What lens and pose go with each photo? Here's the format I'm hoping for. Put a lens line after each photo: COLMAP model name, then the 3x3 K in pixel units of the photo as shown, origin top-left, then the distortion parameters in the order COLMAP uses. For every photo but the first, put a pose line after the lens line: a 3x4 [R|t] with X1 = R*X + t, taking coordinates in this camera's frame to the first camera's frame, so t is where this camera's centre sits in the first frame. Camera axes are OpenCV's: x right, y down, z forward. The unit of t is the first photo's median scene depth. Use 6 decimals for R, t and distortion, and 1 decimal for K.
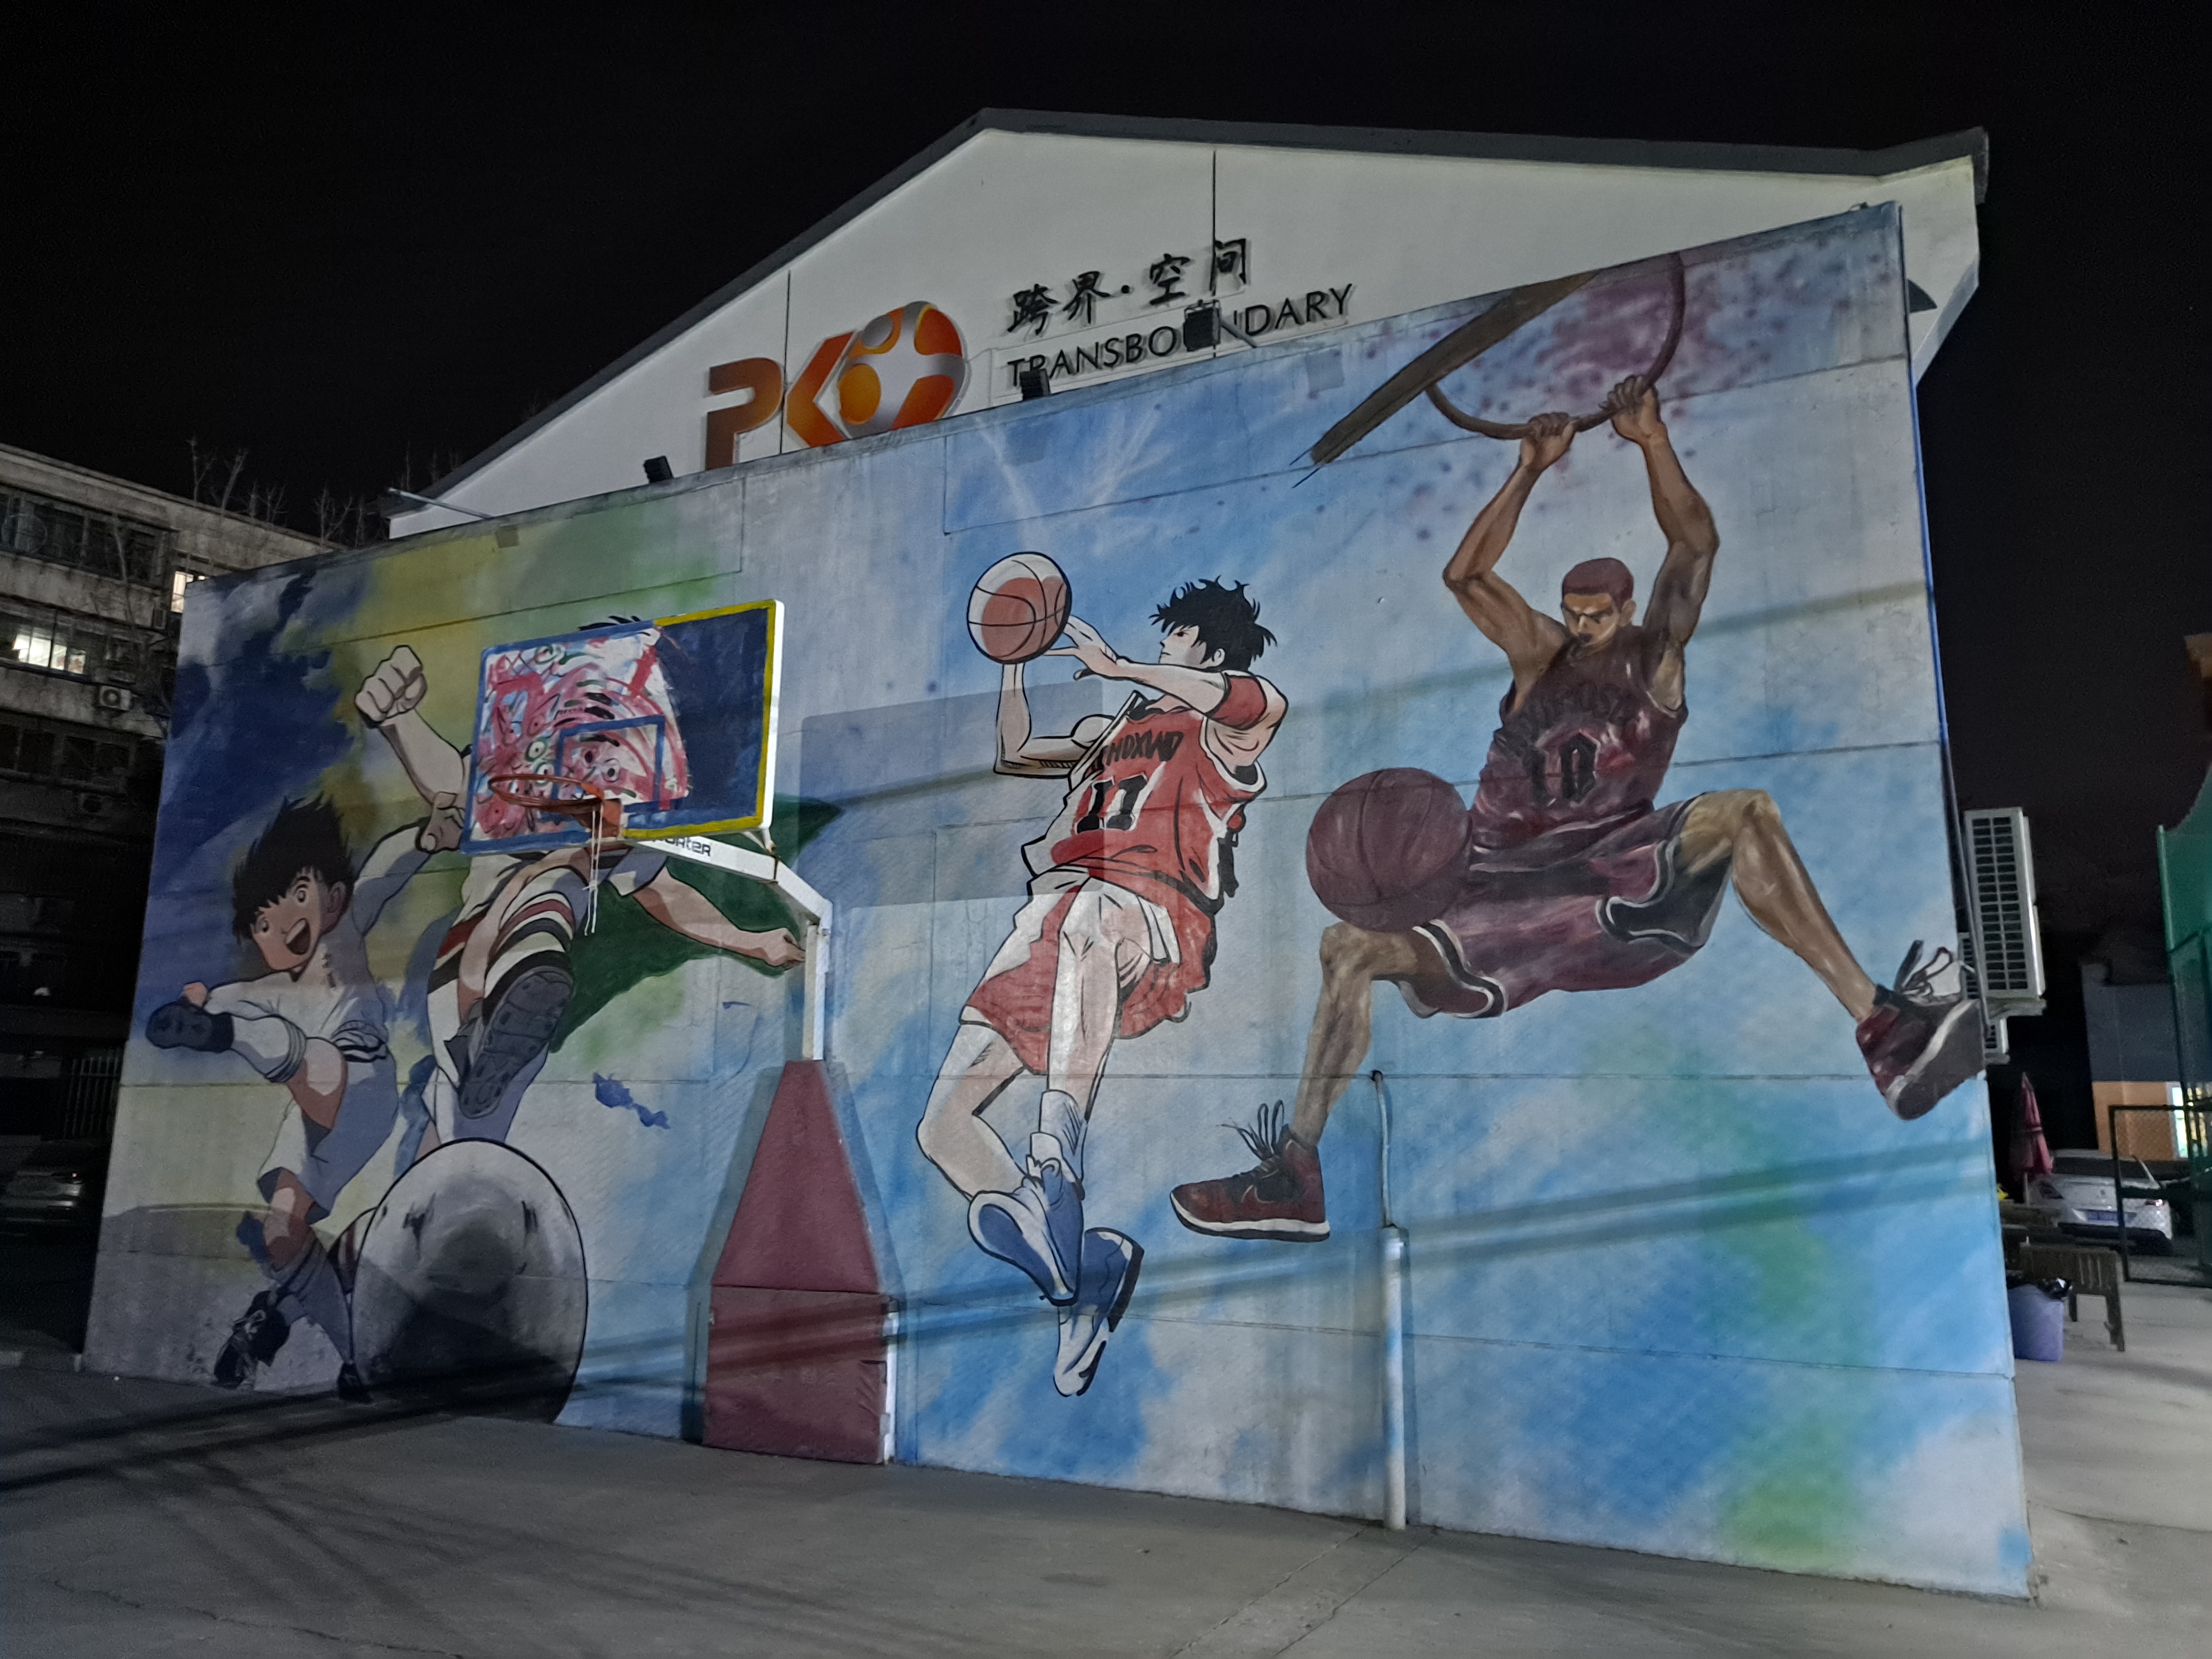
lens RADIAL K [[1629.1, 0, 1105.9], [0, 1629.1, 819.2], [0, 0, 1]] dist [0.044905, -0.011752]
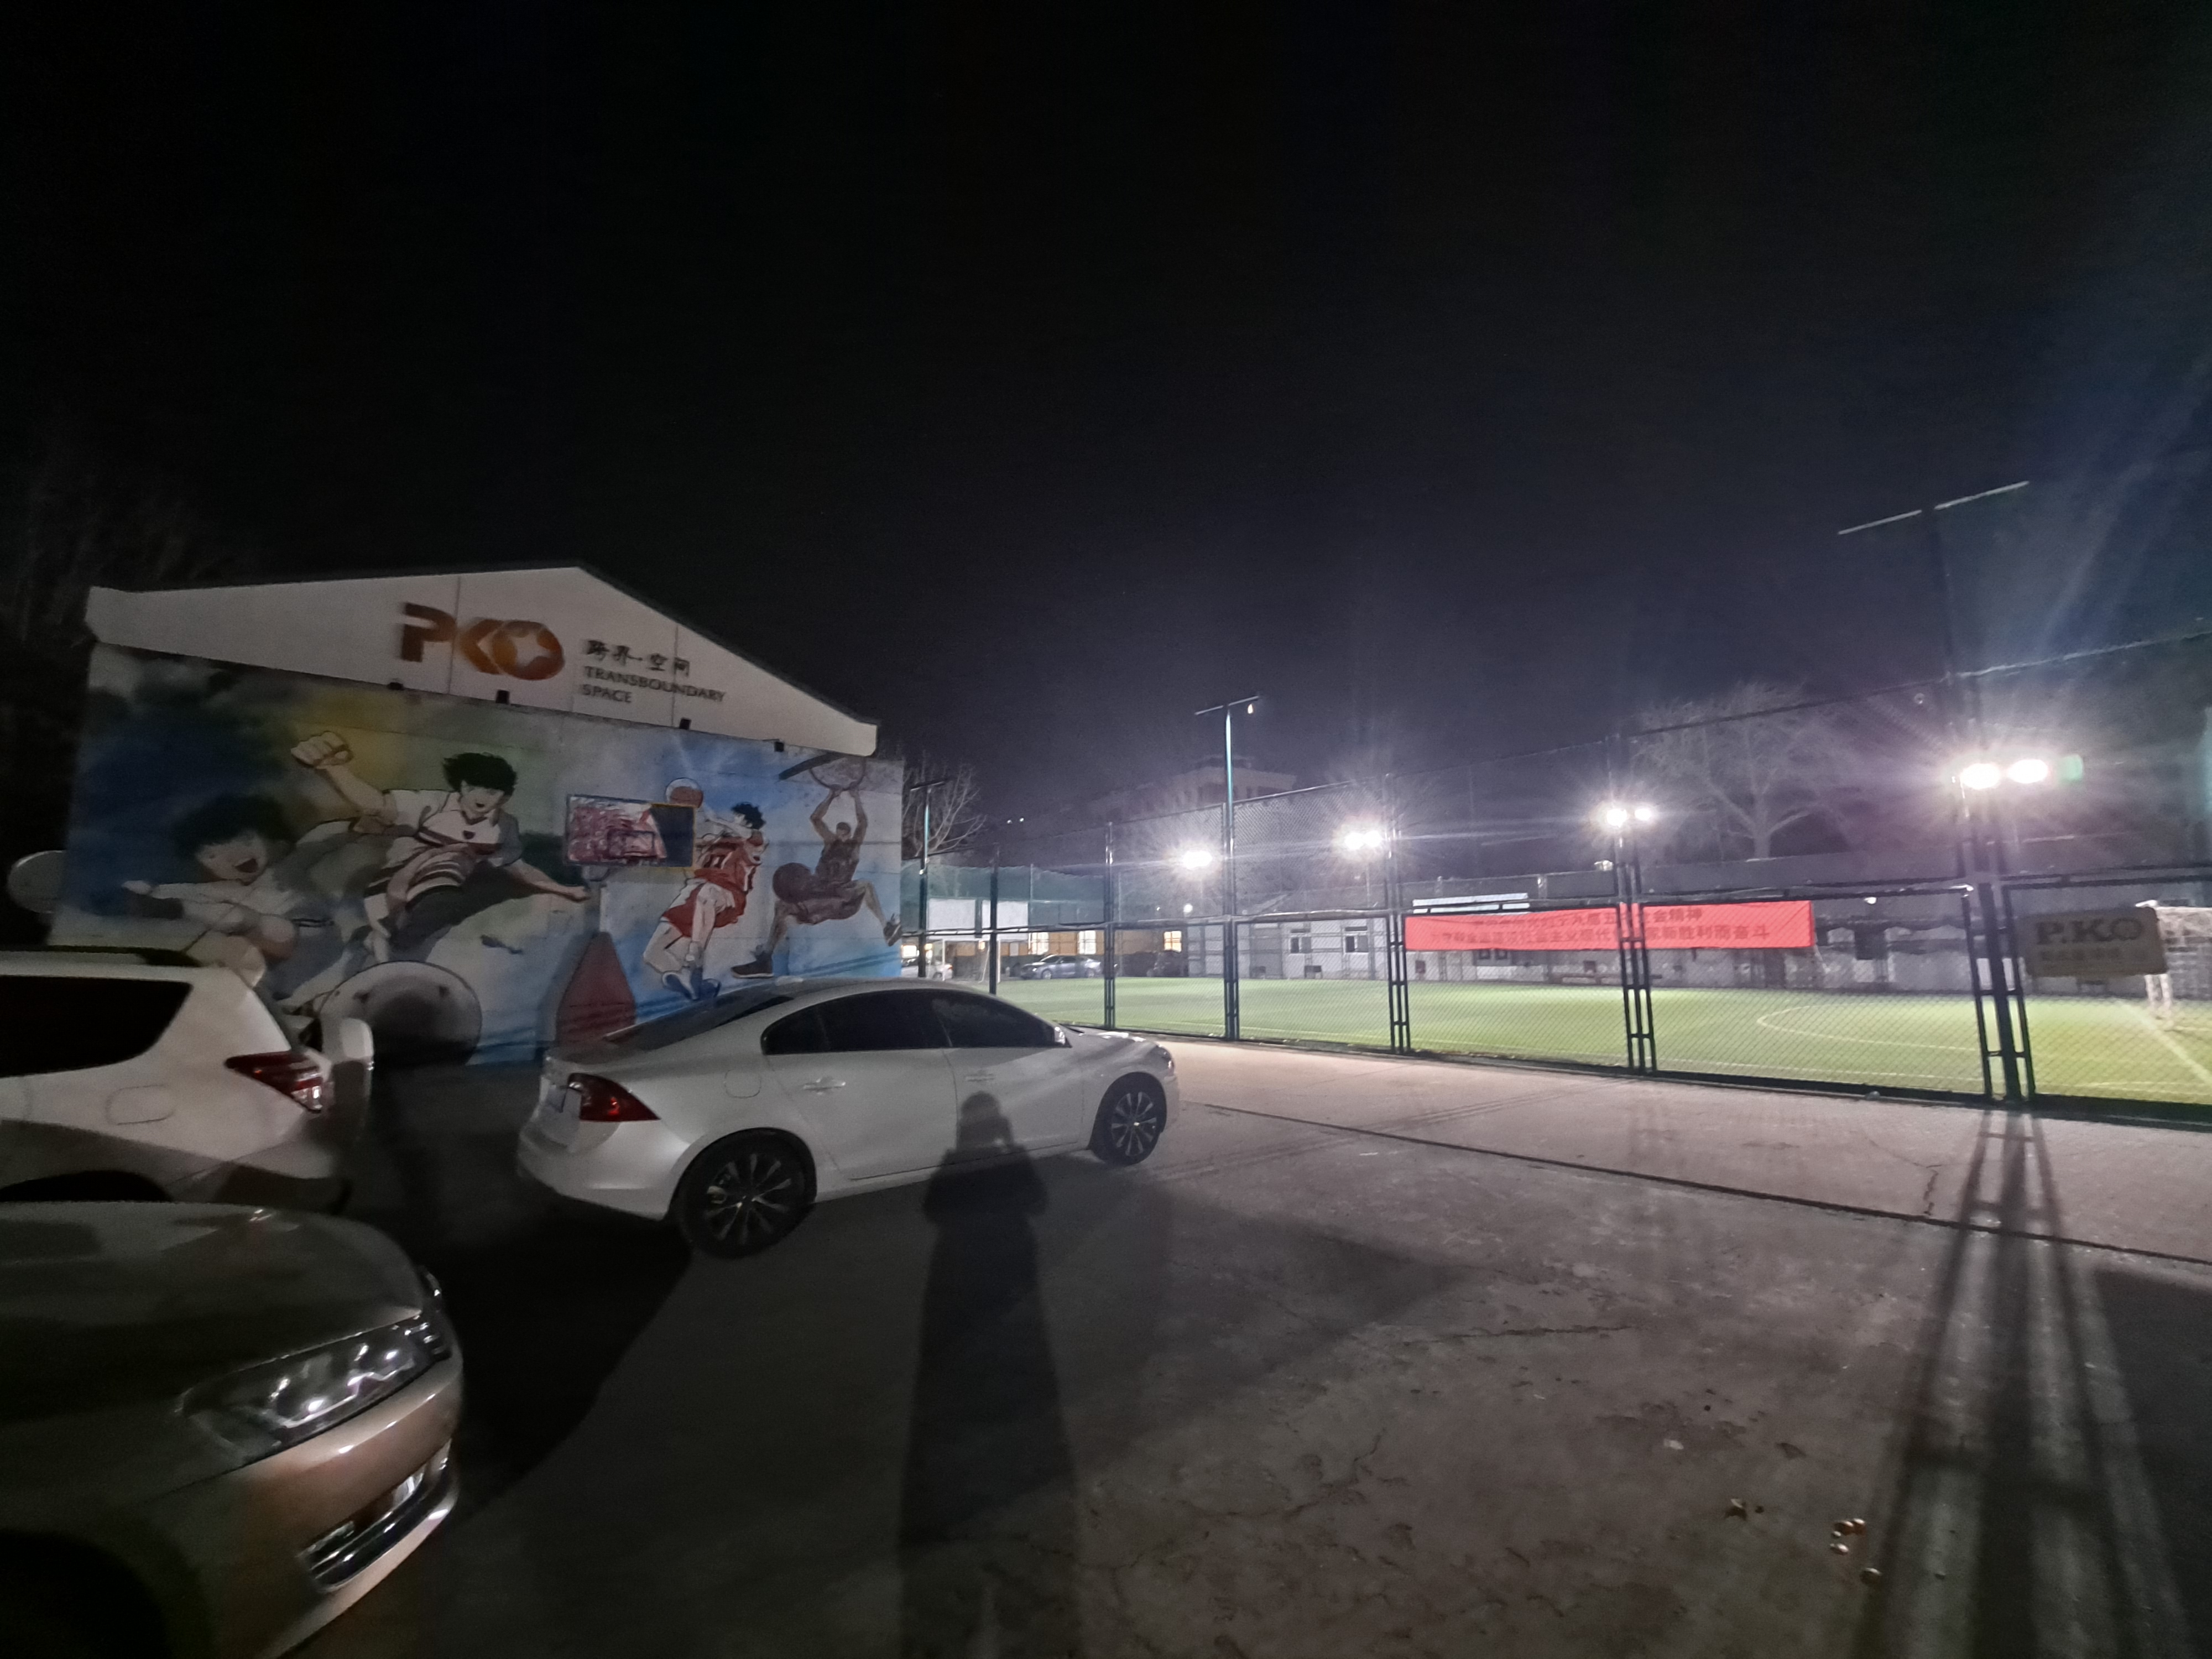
lens RADIAL K [[881.6, 0, 1096.4], [0, 881.6, 837.2], [0, 0, 1]] dist [-0.002853, -0.000053]
pose [[0.361612, 0.101476, 0.926790, -1.354415], [-0.165372, 0.985278, -0.043356, -0.104574], [-0.917545, -0.137587, 0.373069, -0.424241]]
